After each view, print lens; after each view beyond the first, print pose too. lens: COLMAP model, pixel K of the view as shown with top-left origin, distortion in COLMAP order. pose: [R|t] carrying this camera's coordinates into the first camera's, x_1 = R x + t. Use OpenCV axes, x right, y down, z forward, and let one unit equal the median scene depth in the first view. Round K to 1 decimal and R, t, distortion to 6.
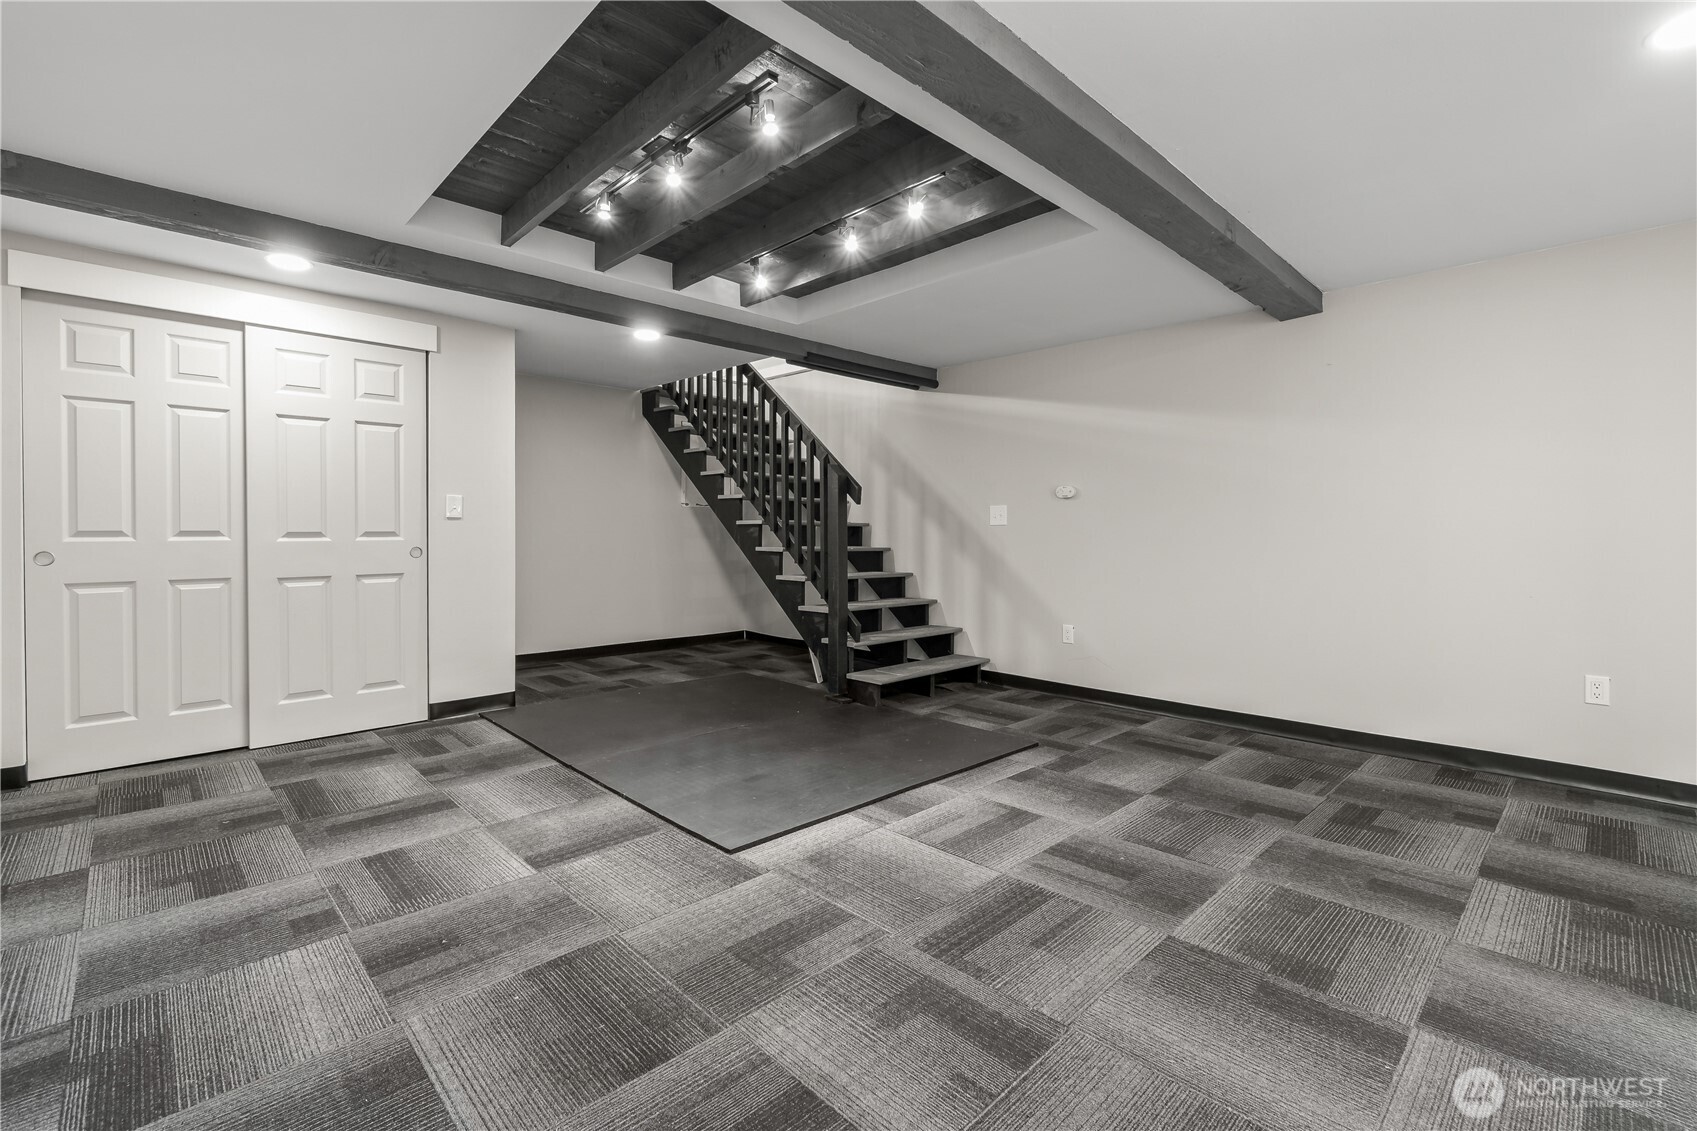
lens RADIAL K [[744.3, 0, 834.5], [0, 744.3, 545.2], [0, 0, 1]] dist [-0.001615, -0.000286]
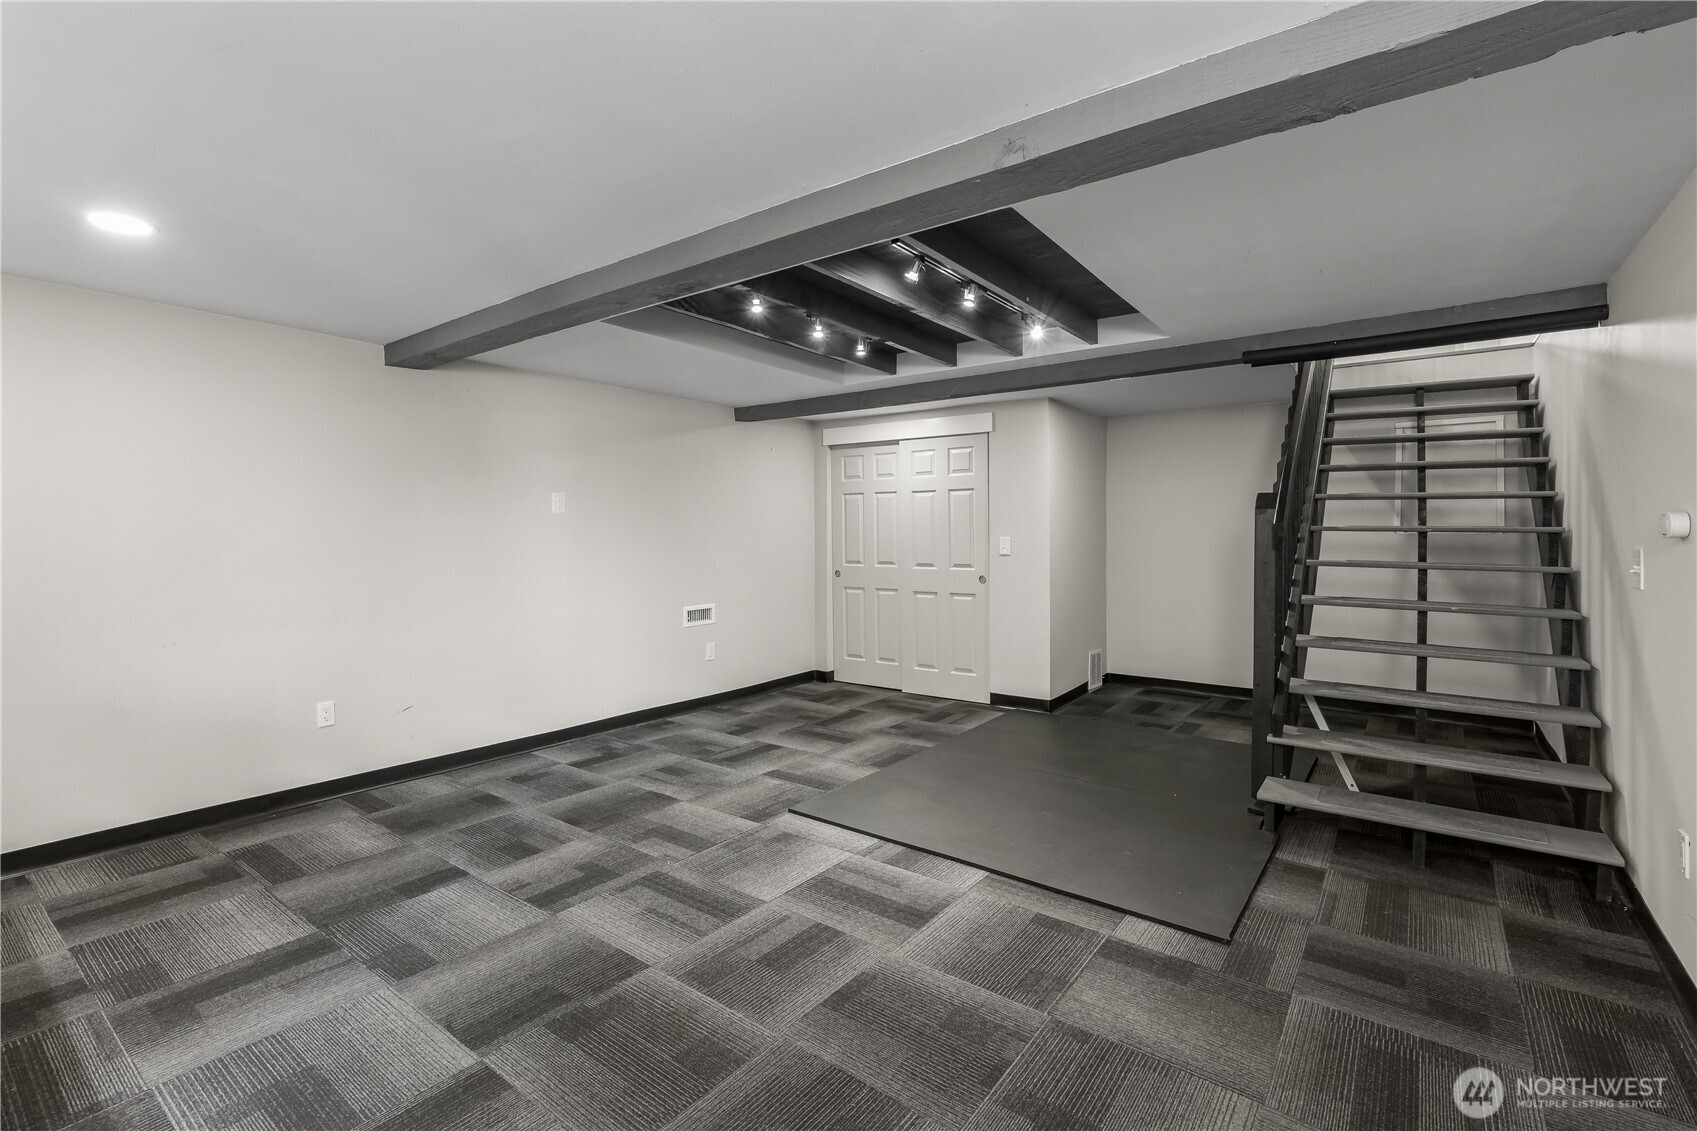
lens RADIAL K [[744.3, 0, 834.5], [0, 744.3, 545.2], [0, 0, 1]] dist [-0.001615, -0.000286]
pose [[0.164003, 0.012504, -0.986381, 1.227058], [-0.017772, 0.999795, 0.009719, -0.103001], [0.986300, 0.015936, 0.164192, 0.823395]]
